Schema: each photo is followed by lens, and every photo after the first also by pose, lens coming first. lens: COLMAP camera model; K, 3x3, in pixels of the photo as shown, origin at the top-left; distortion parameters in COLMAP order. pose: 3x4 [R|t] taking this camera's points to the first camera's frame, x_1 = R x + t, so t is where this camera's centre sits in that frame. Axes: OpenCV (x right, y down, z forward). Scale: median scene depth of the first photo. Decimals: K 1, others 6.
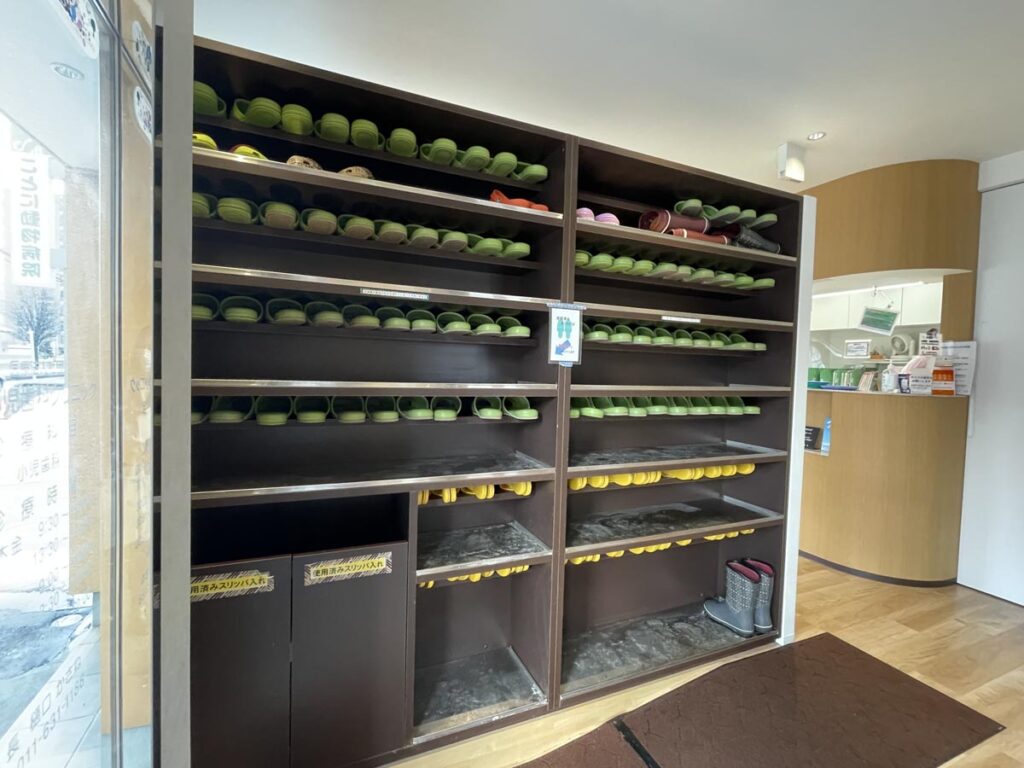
lens RADIAL K [[414.8, 0, 512.0], [0, 414.8, 384.0], [0, 0, 1]] dist [-0.004324, -0.000392]
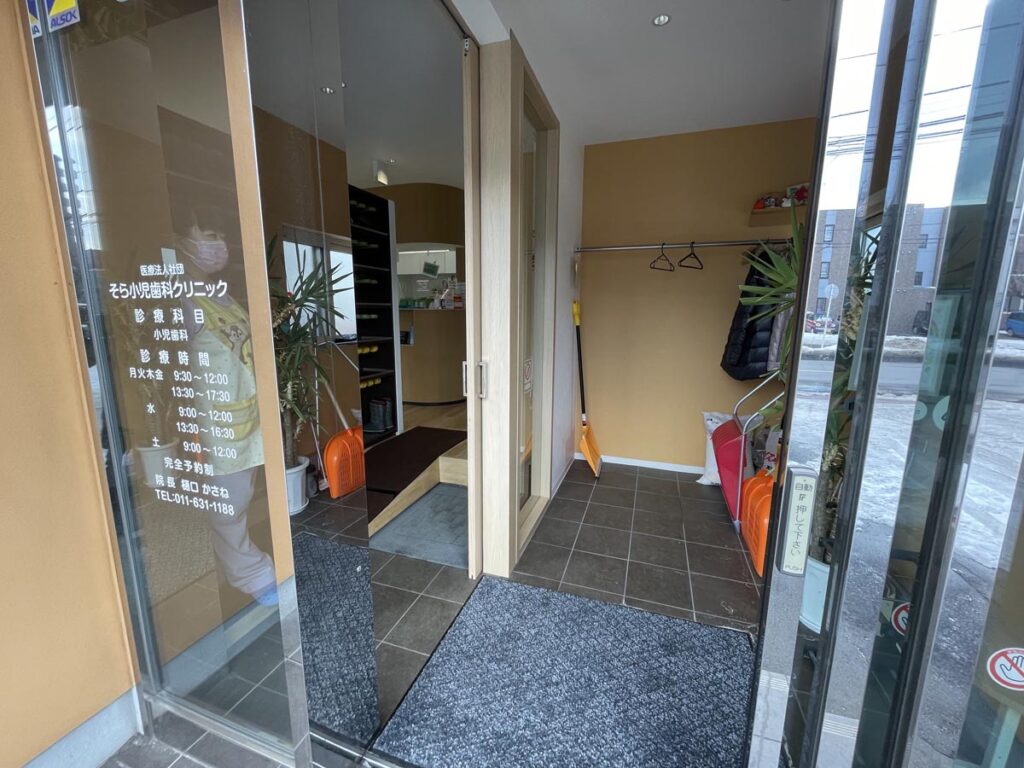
lens RADIAL K [[414.8, 0, 512.0], [0, 414.8, 384.0], [0, 0, 1]] dist [-0.004324, -0.000392]
pose [[0.649067, -0.153371, 0.745110, -0.376606], [0.038550, 0.984839, 0.169135, 0.055079], [-0.759754, -0.081056, 0.645139, -0.581874]]
